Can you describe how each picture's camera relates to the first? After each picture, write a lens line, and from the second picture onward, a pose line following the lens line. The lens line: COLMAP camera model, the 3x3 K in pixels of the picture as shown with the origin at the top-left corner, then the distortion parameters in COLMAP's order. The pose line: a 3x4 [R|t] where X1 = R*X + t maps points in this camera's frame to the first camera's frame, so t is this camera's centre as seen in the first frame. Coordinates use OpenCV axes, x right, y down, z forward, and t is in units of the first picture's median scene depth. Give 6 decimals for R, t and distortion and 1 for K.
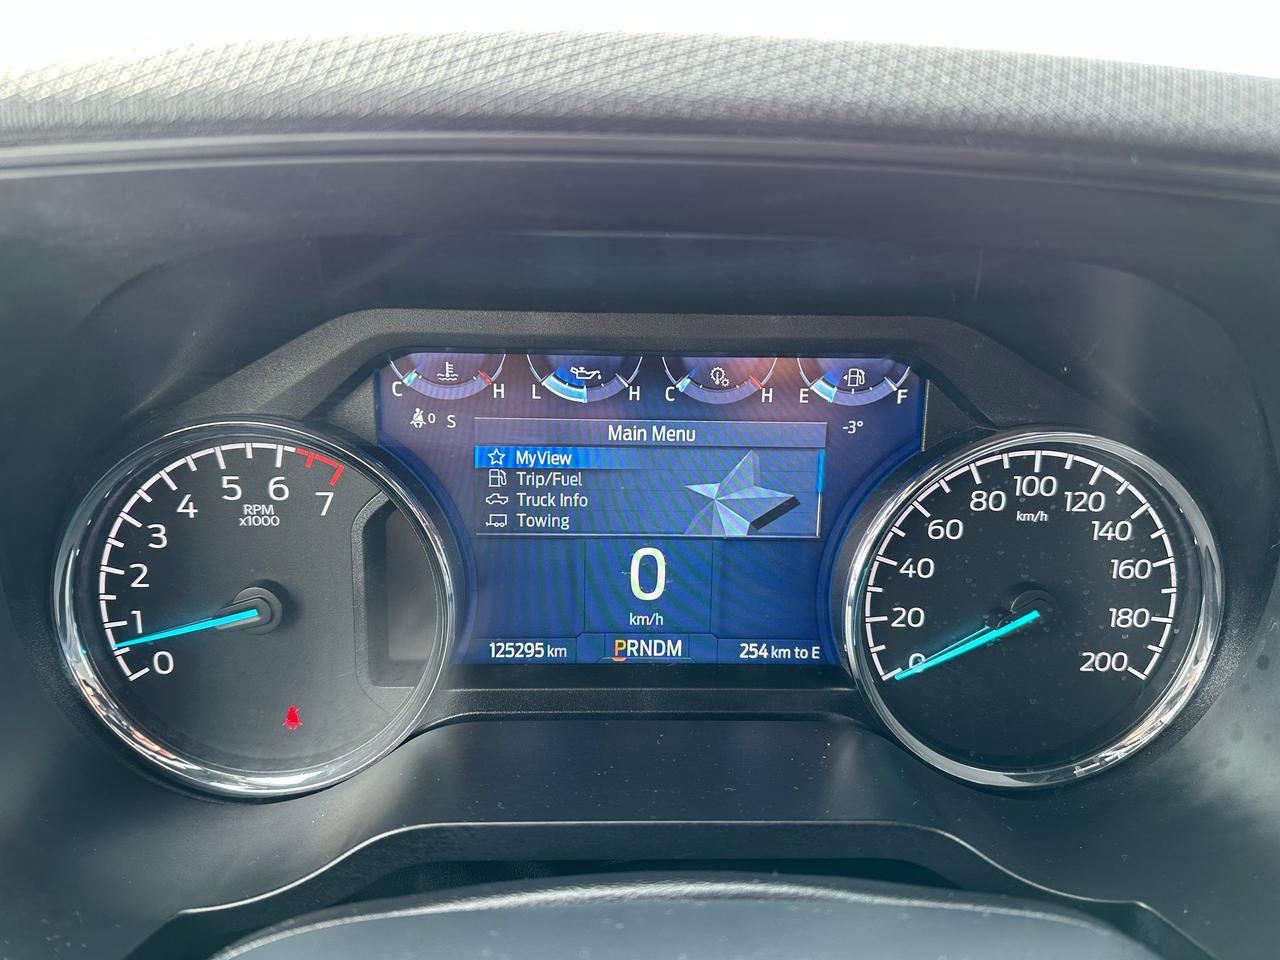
lens RADIAL K [[871.1, 0, 640.0], [0, 871.1, 480.0], [0, 0, 1]] dist [-0.032258, -0.001138]
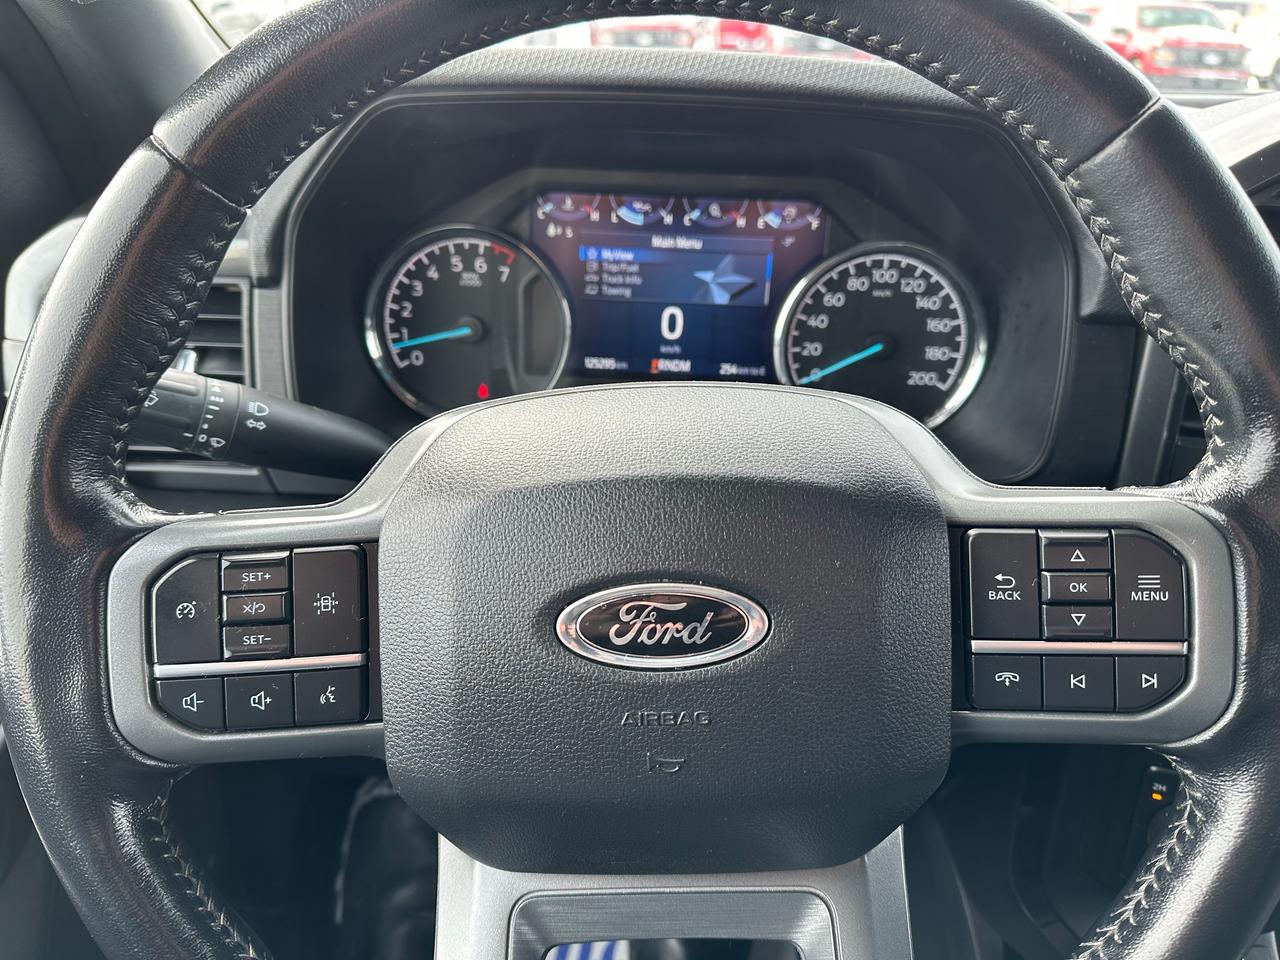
lens RADIAL K [[890.7, 0, 640.0], [0, 890.7, 480.0], [0, 0, 1]] dist [0.087955, -0.139454]
pose [[0.998172, 0.038378, -0.046683, 0.044212], [-0.031126, 0.988615, 0.147212, 0.168671], [0.051801, -0.145490, 0.988003, -0.964189]]
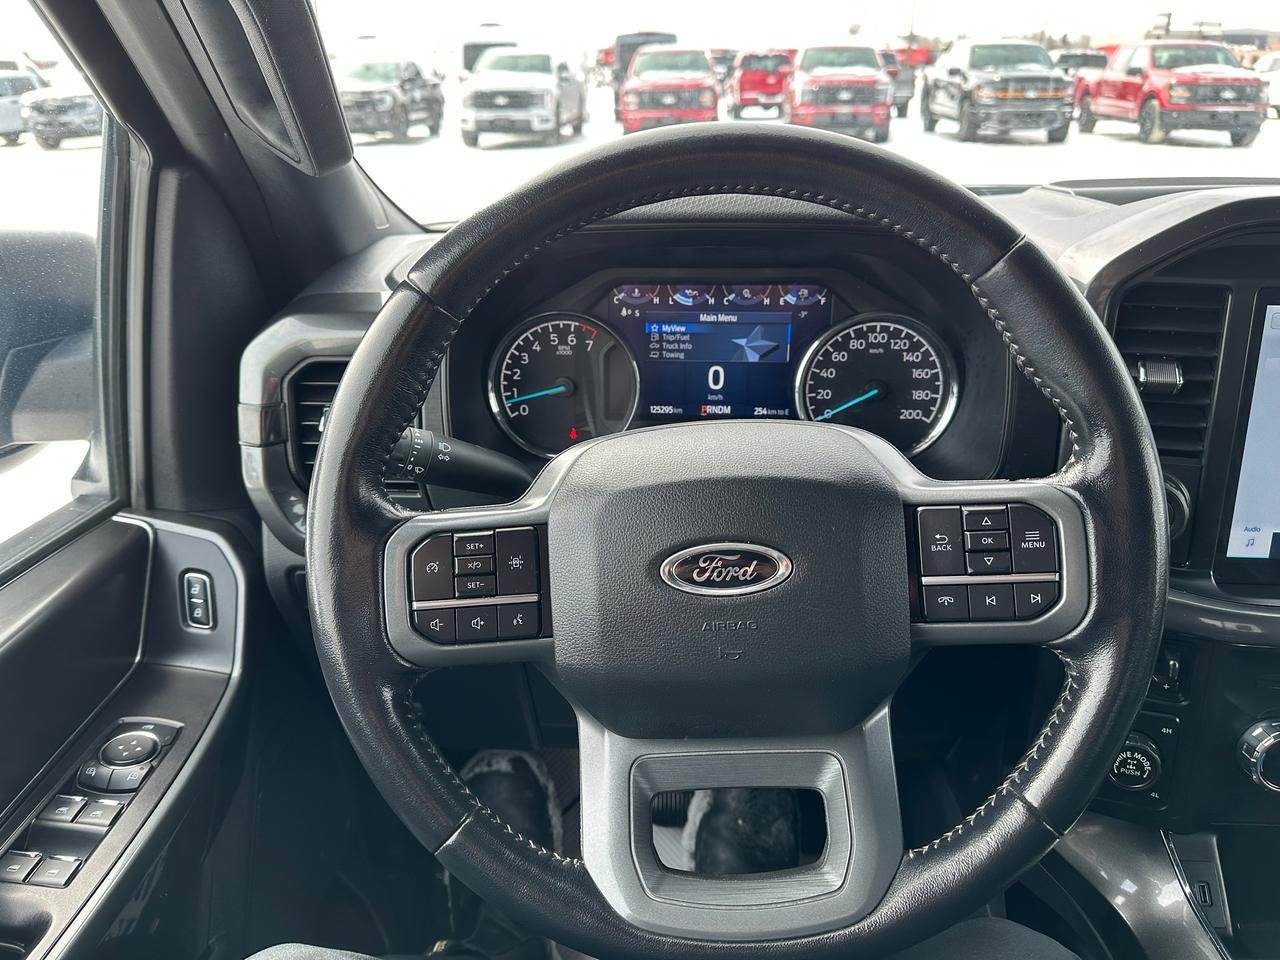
lens RADIAL K [[890.7, 0, 640.0], [0, 890.7, 480.0], [0, 0, 1]] dist [0.087955, -0.139454]
pose [[0.996411, 0.009954, -0.084064, 0.010002], [-0.001796, 0.995325, 0.096563, 0.160022], [0.084632, -0.096066, 0.991771, -1.566085]]
